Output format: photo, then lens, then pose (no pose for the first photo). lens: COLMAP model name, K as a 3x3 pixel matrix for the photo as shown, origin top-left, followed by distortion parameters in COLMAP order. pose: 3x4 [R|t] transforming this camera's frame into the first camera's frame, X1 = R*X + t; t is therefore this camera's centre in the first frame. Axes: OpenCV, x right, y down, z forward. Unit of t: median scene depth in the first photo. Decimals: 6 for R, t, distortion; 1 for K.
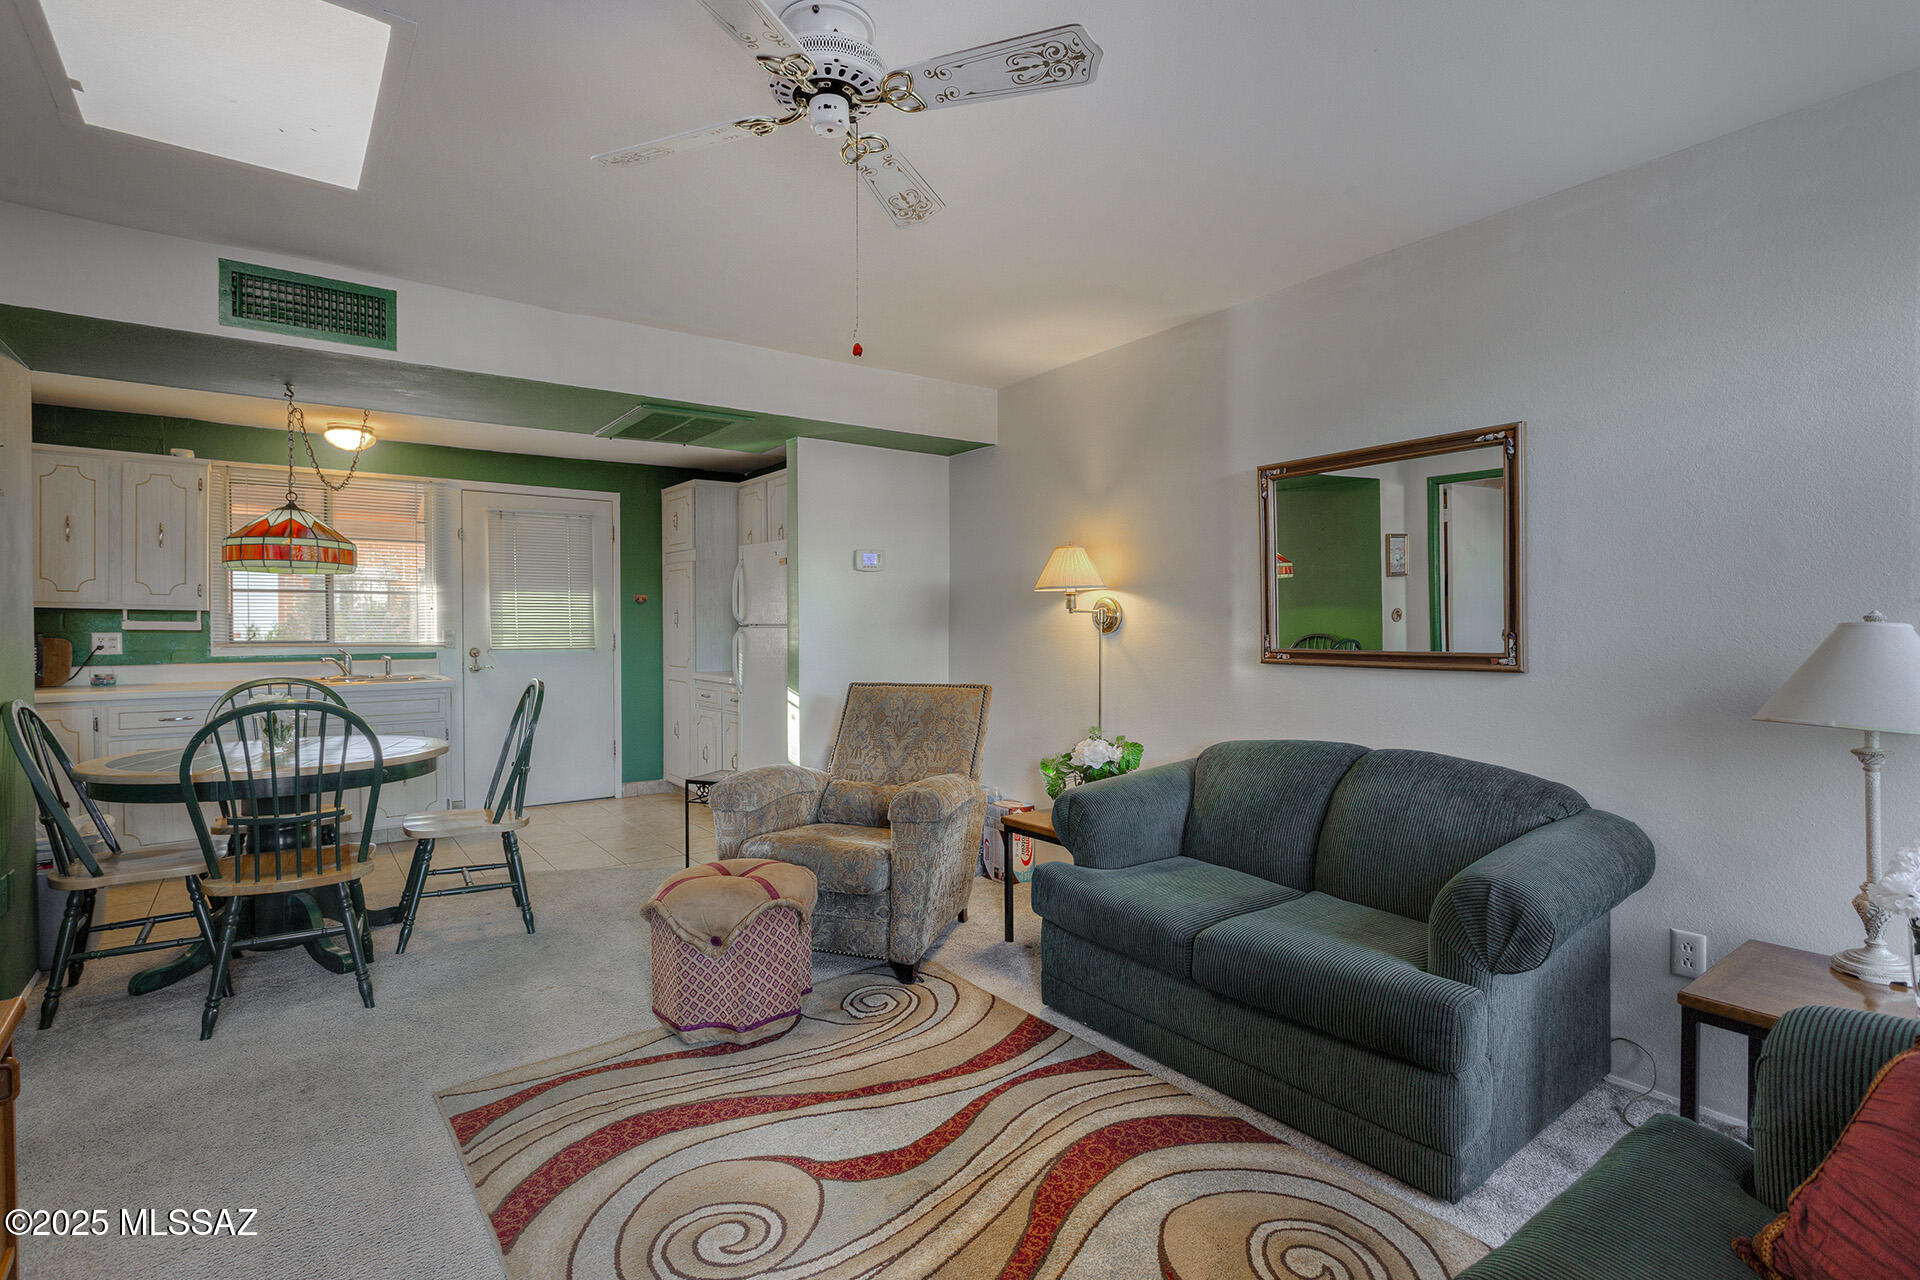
lens RADIAL K [[932.5, 0, 976.4], [0, 932.5, 637.8], [0, 0, 1]] dist [0.000720, -0.000360]
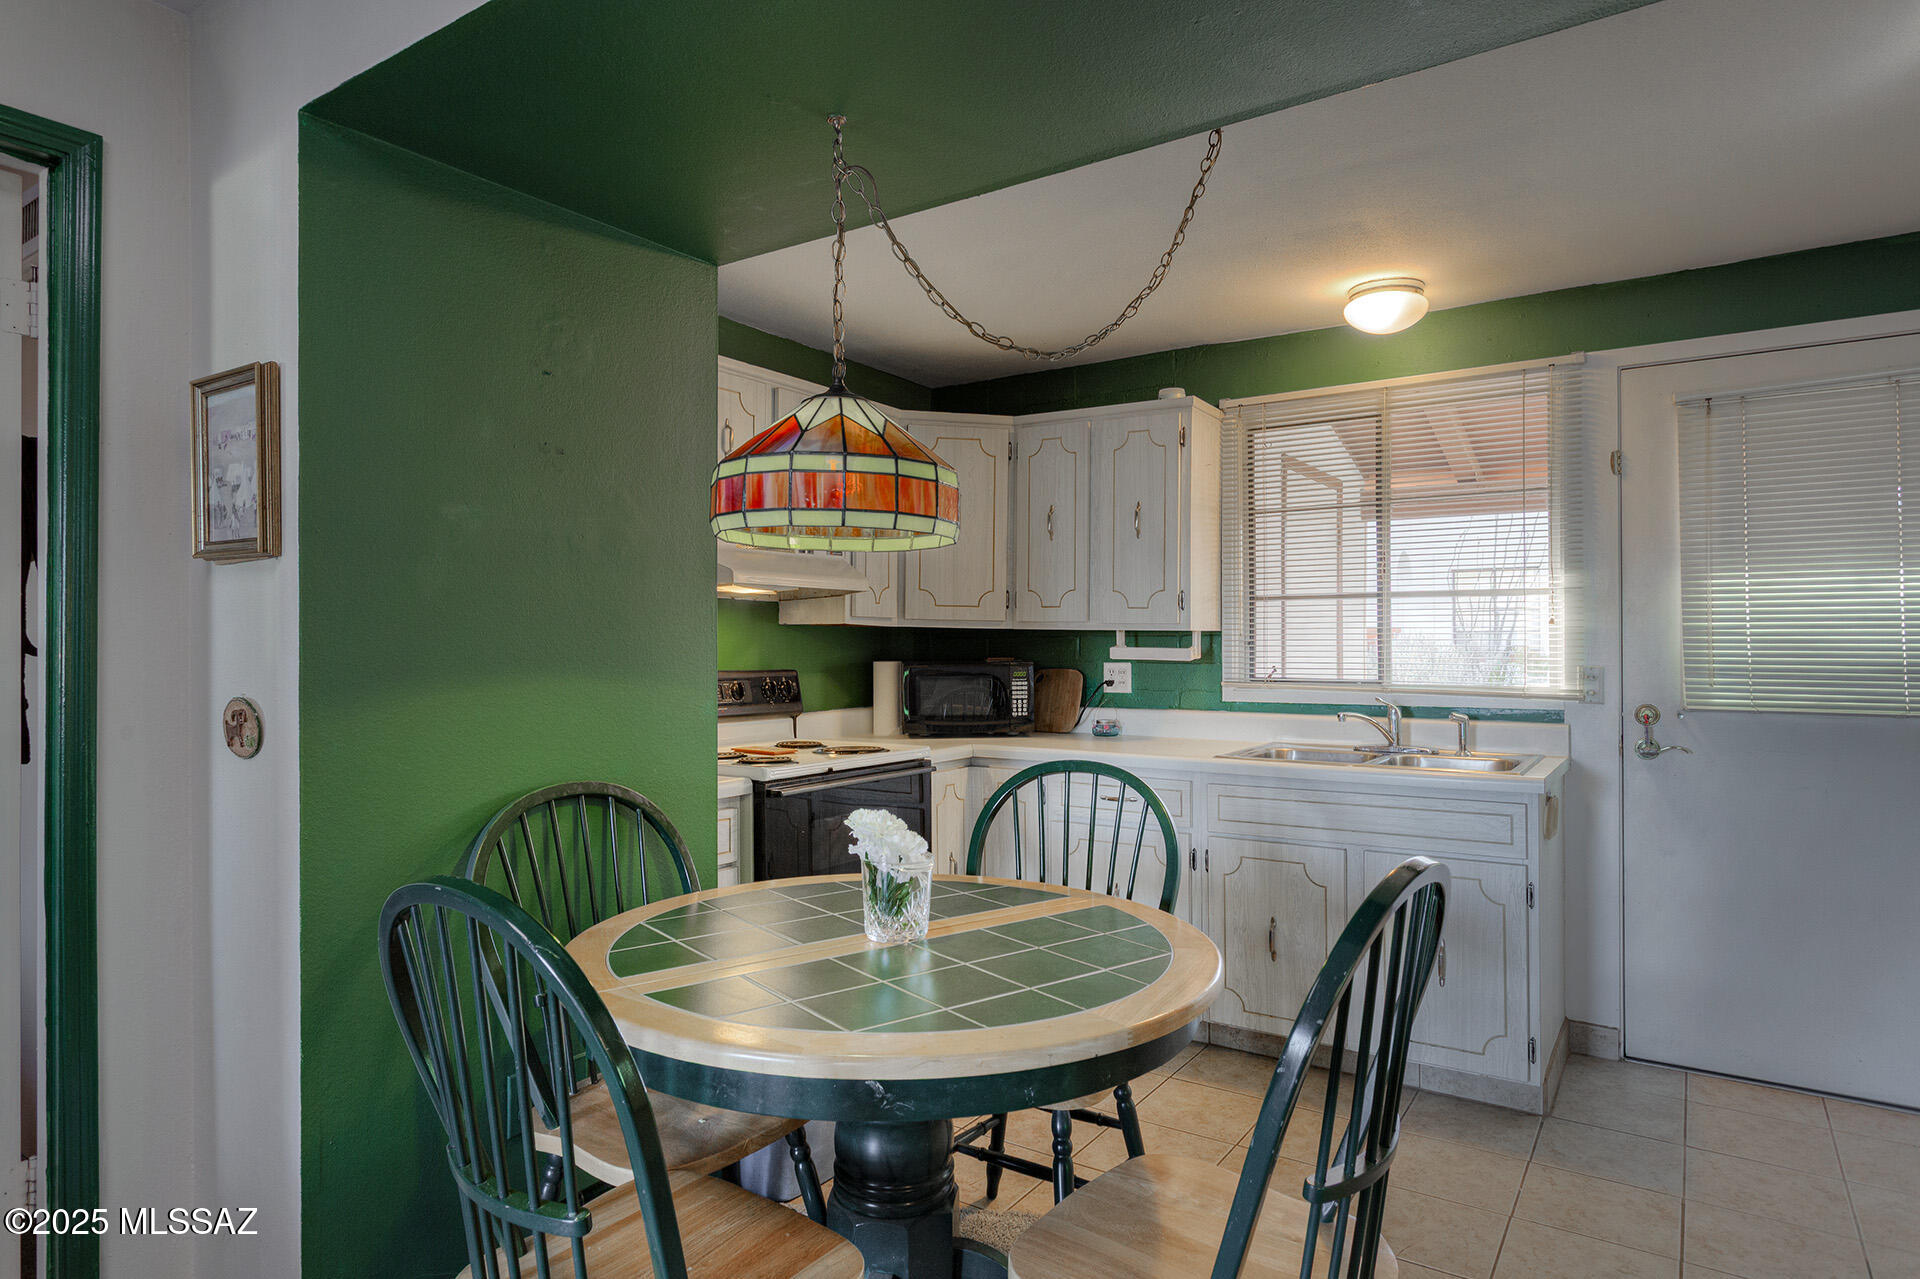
lens RADIAL K [[1099.2, 0, 963.4], [0, 1099.2, 643.0], [0, 0, 1]] dist [0.003026, 0.000623]
pose [[0.320610, -0.000199, -0.947211, -0.247867], [-0.012679, 0.999909, -0.004501, -0.024217], [0.947126, 0.013453, 0.320579, 0.959307]]
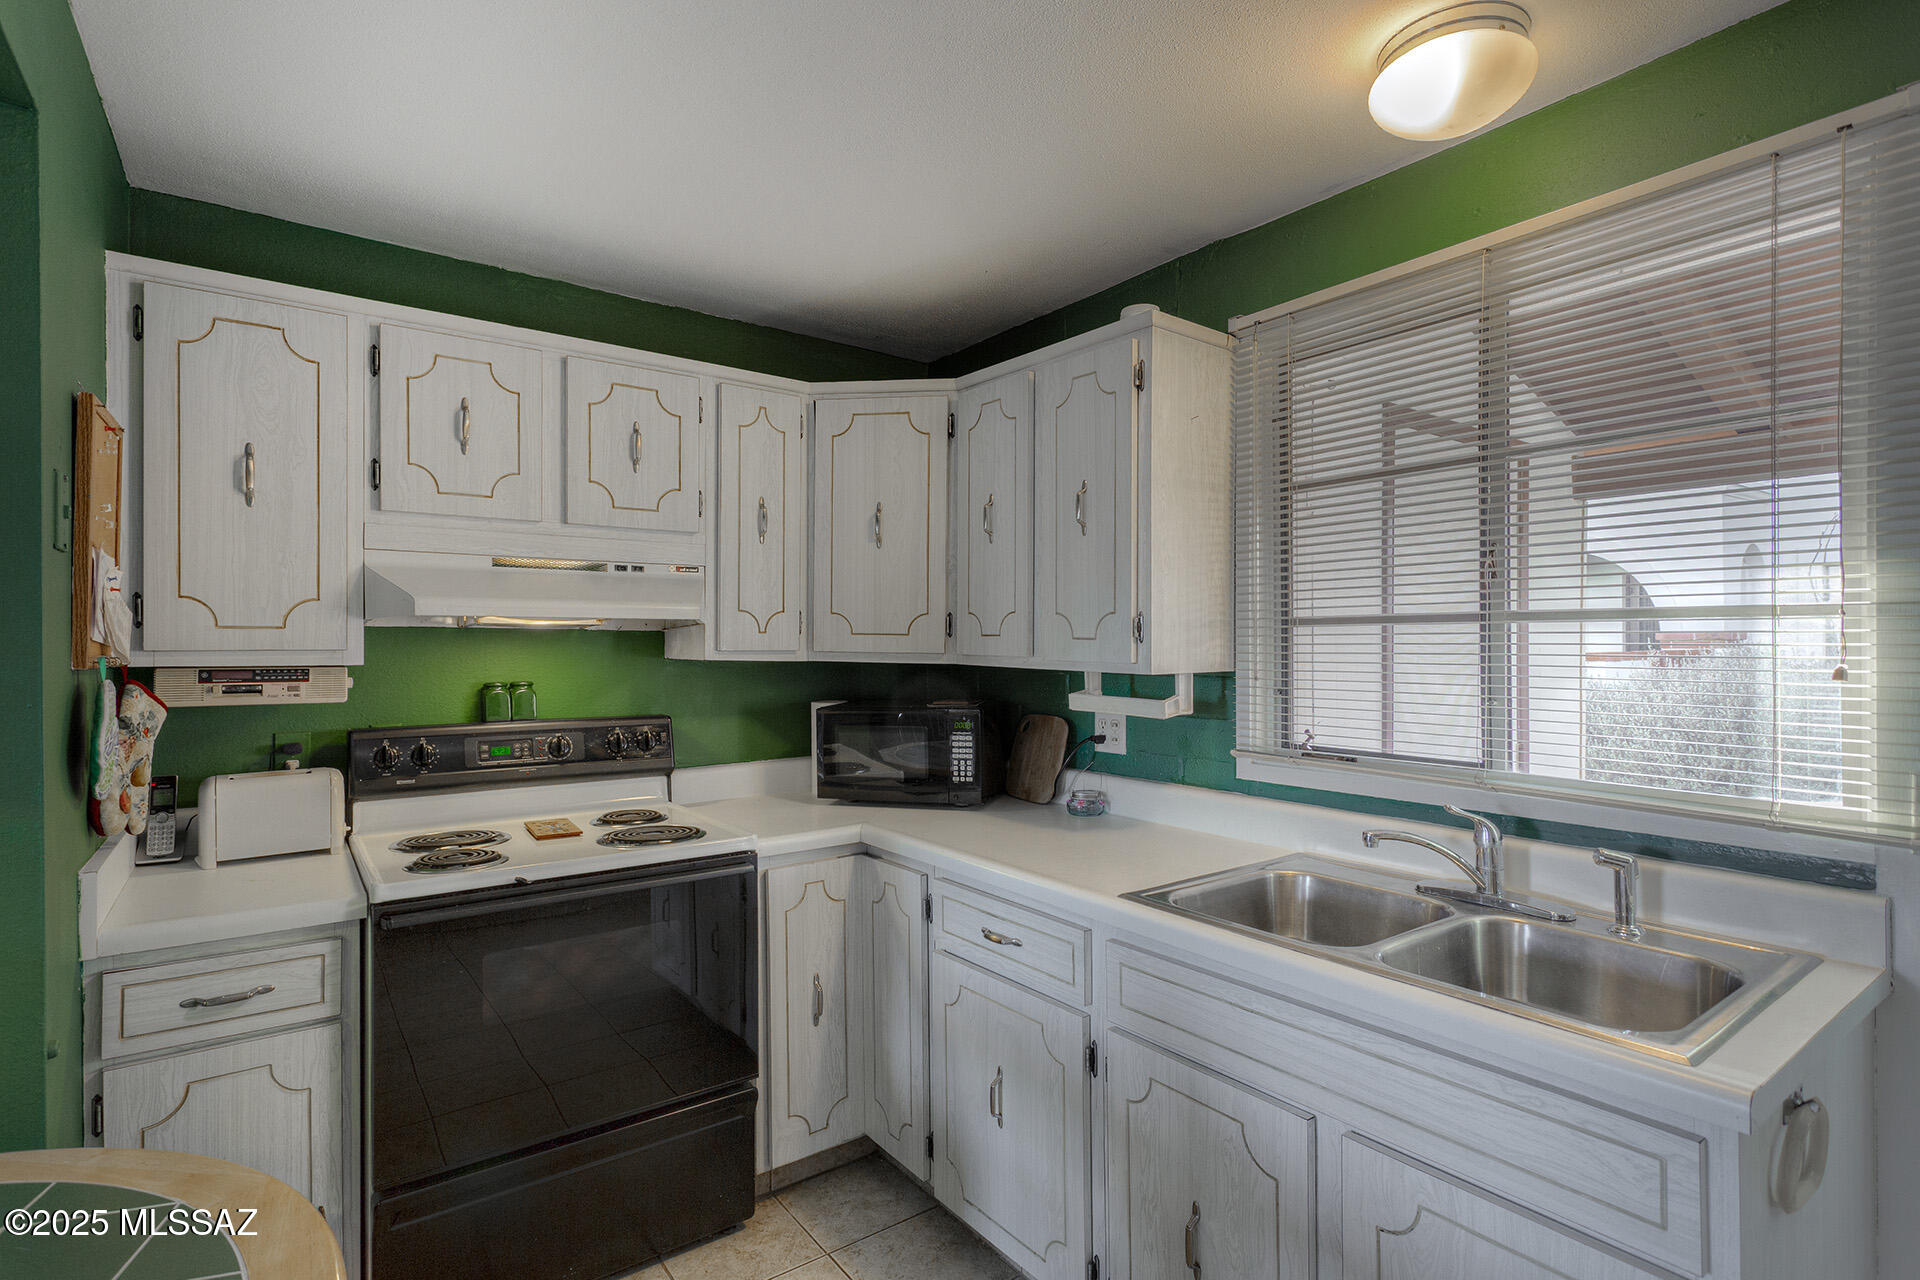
lens RADIAL K [[932.5, 0, 948.3], [0, 932.5, 643.4], [0, 0, 1]] dist [0.000720, -0.000360]
pose [[-0.027119, 0.000495, -0.999632, -0.642944], [-0.013021, 0.999915, 0.000849, -0.066784], [0.999547, 0.013040, -0.027110, 1.449762]]
